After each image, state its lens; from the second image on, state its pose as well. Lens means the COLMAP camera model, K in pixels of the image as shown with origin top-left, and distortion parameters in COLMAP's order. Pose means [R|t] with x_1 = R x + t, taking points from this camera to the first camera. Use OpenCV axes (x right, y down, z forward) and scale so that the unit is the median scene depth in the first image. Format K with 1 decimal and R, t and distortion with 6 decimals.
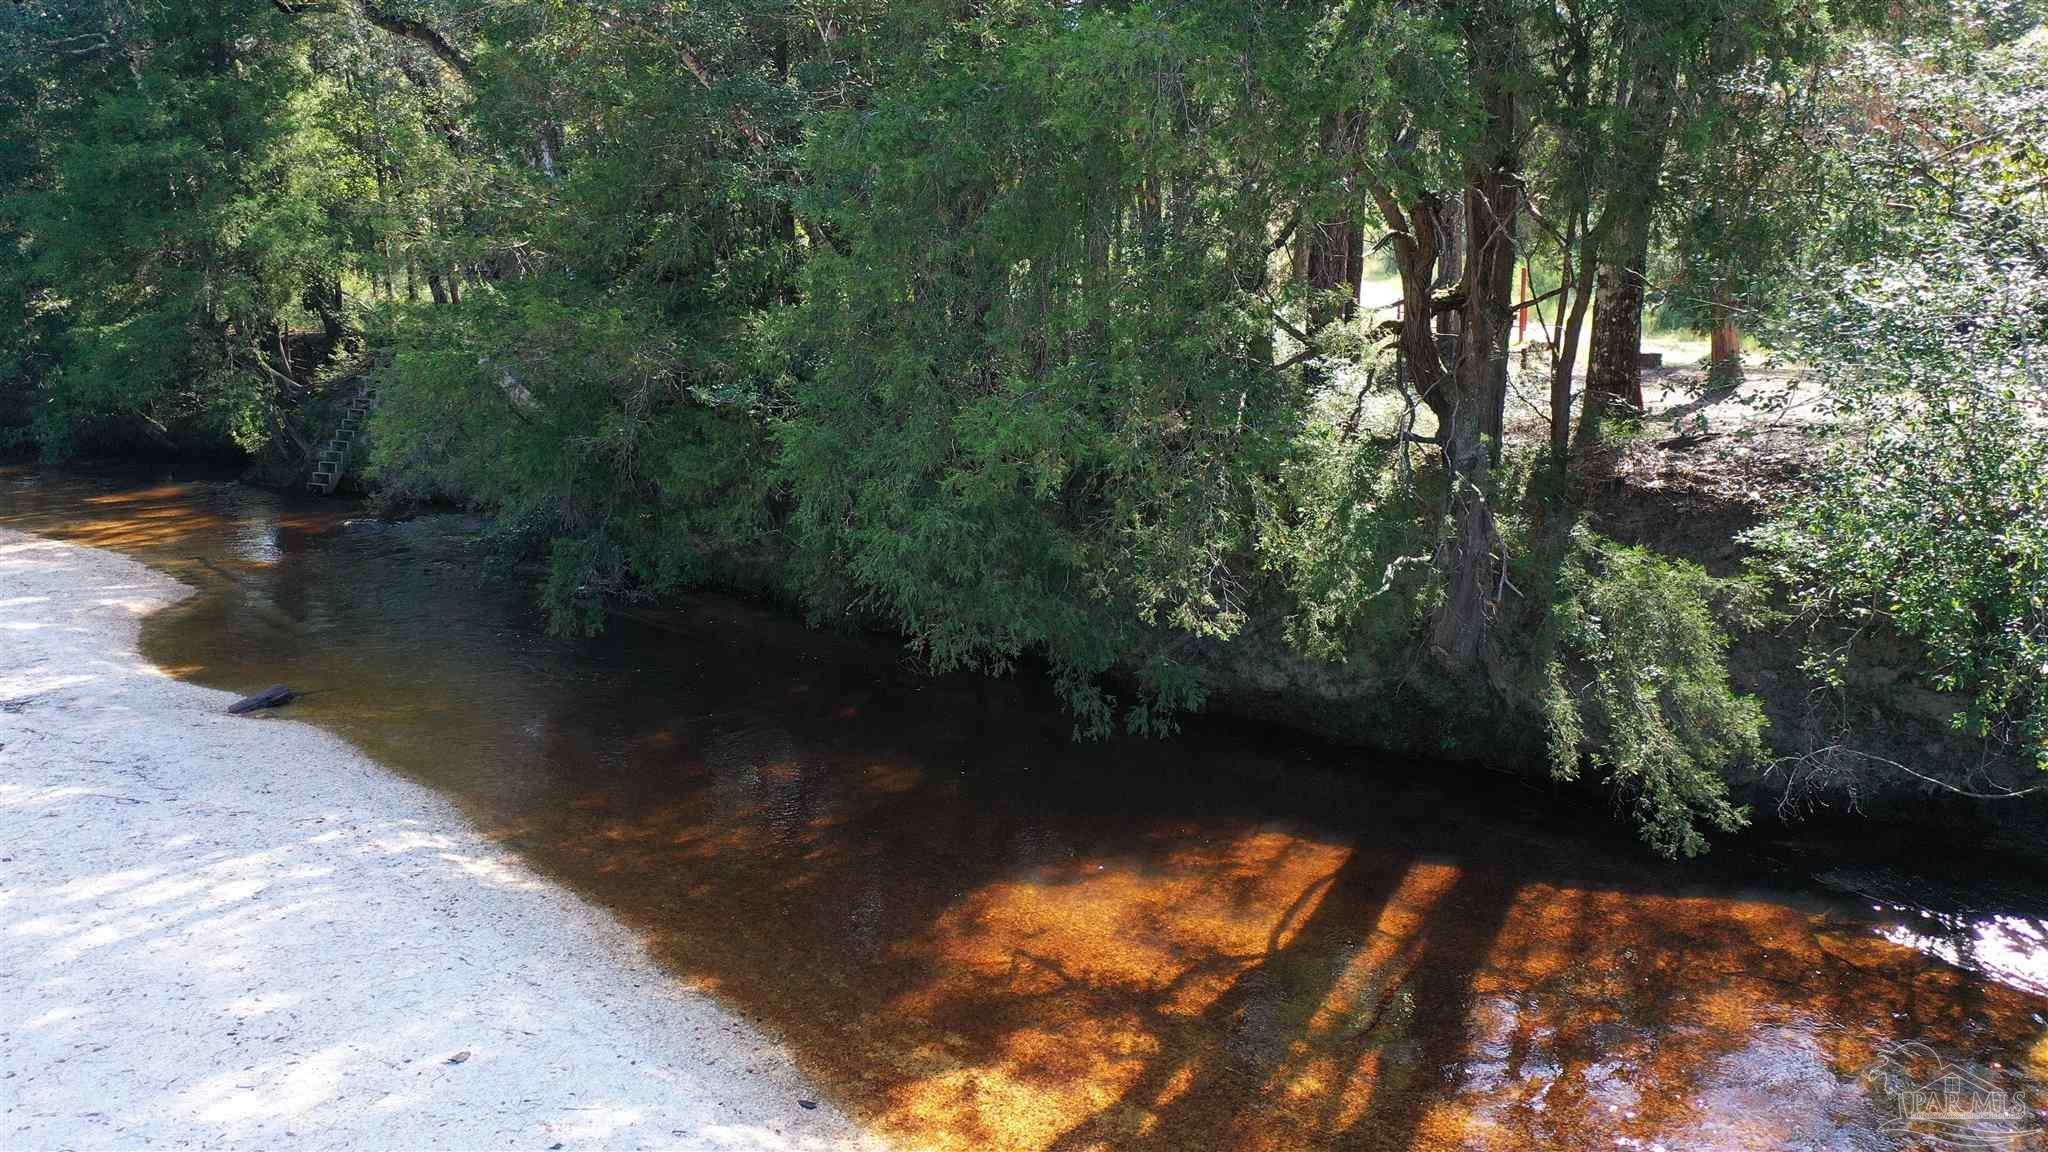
lens RADIAL K [[1630.3, 0, 1040.9], [0, 1630.3, 575.1], [0, 0, 1]] dist [0.013101, 0.008321]
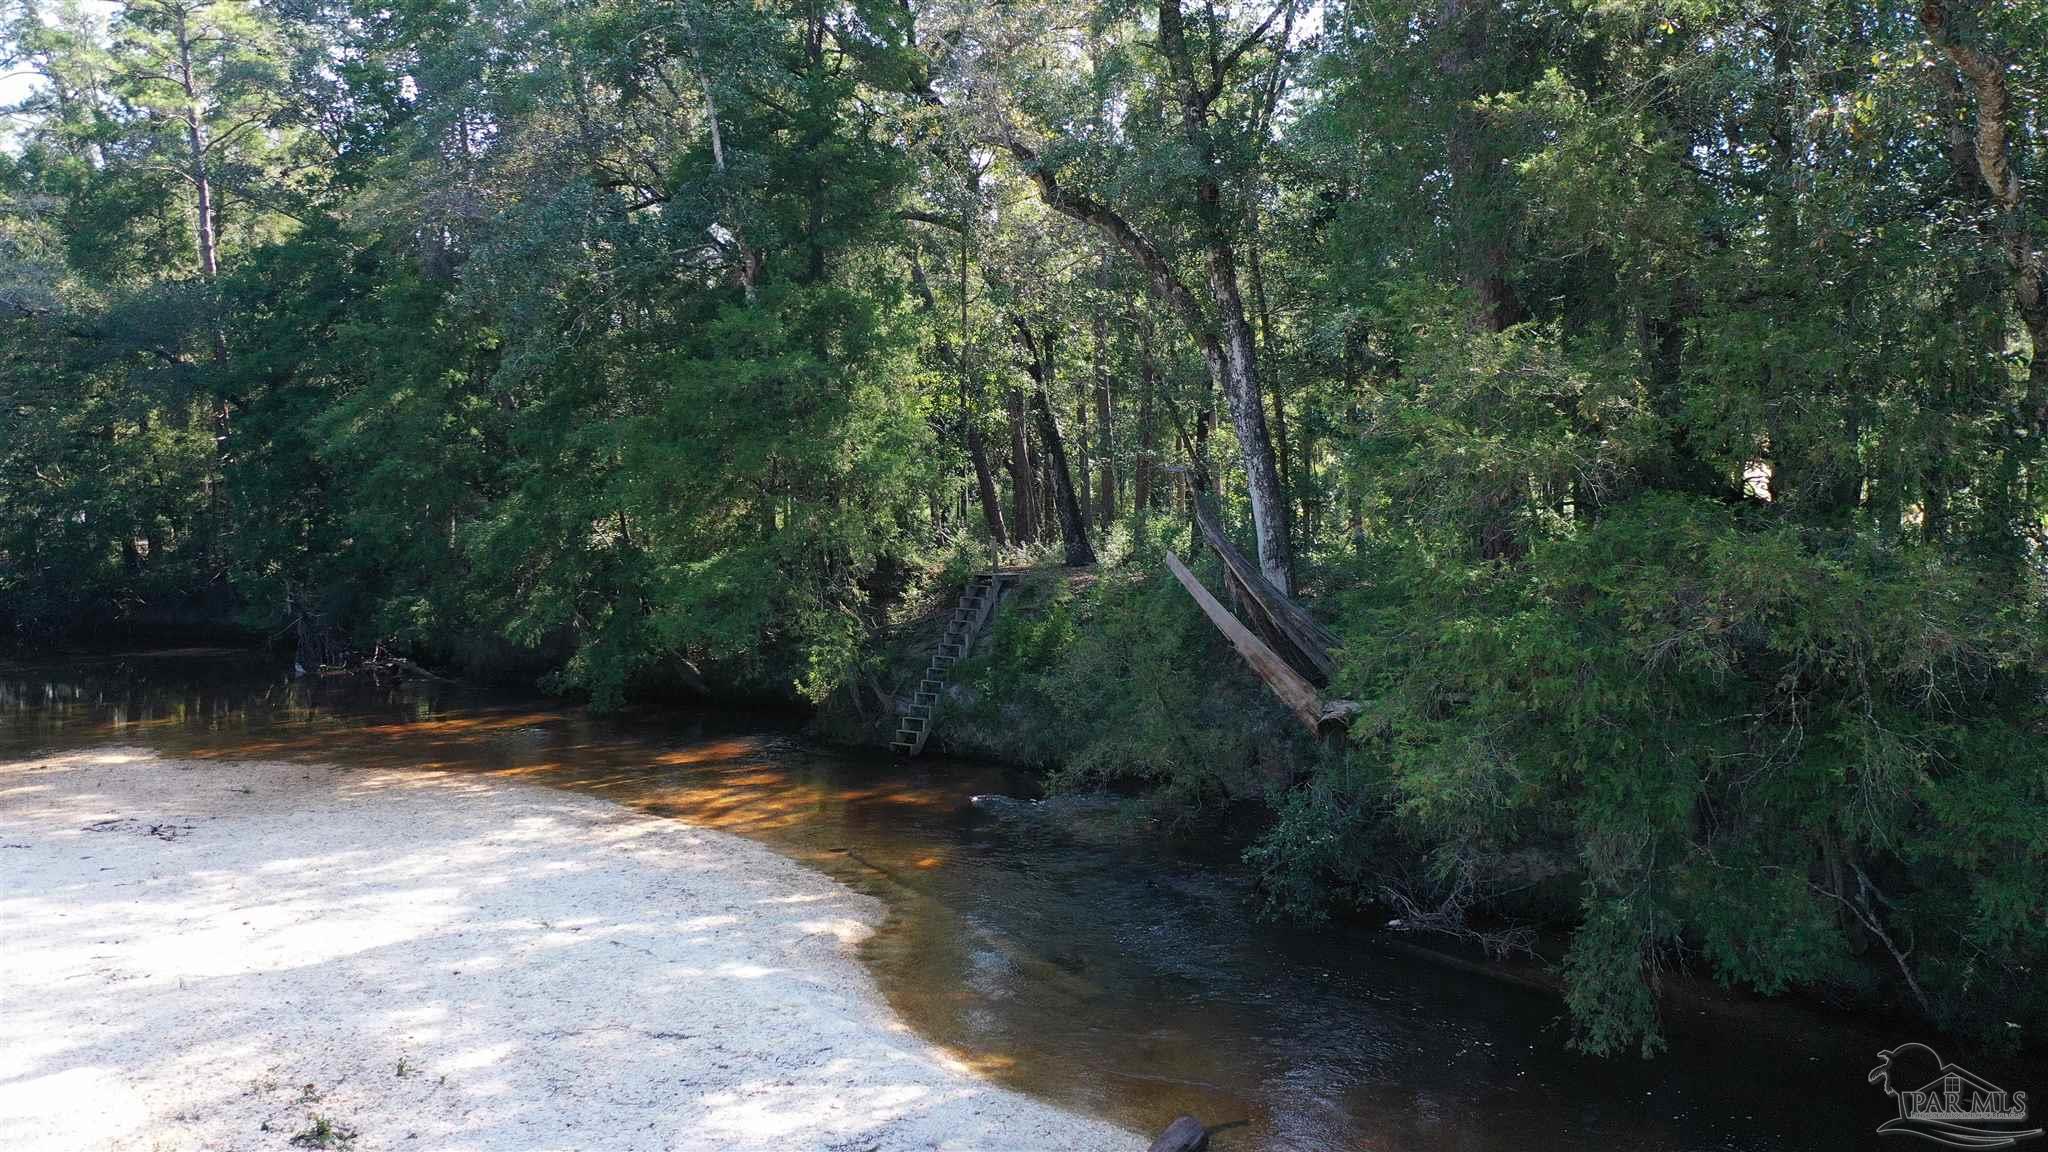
lens RADIAL K [[1628.8, 0, 1024.7], [0, 1628.8, 572.1], [0, 0, 1]] dist [0.026382, 0.002489]
pose [[0.981306, 0.000181, -0.192456, -0.119240], [-0.026736, 0.990431, -0.135392, -0.017146], [0.190590, 0.138006, 0.971921, 0.094548]]
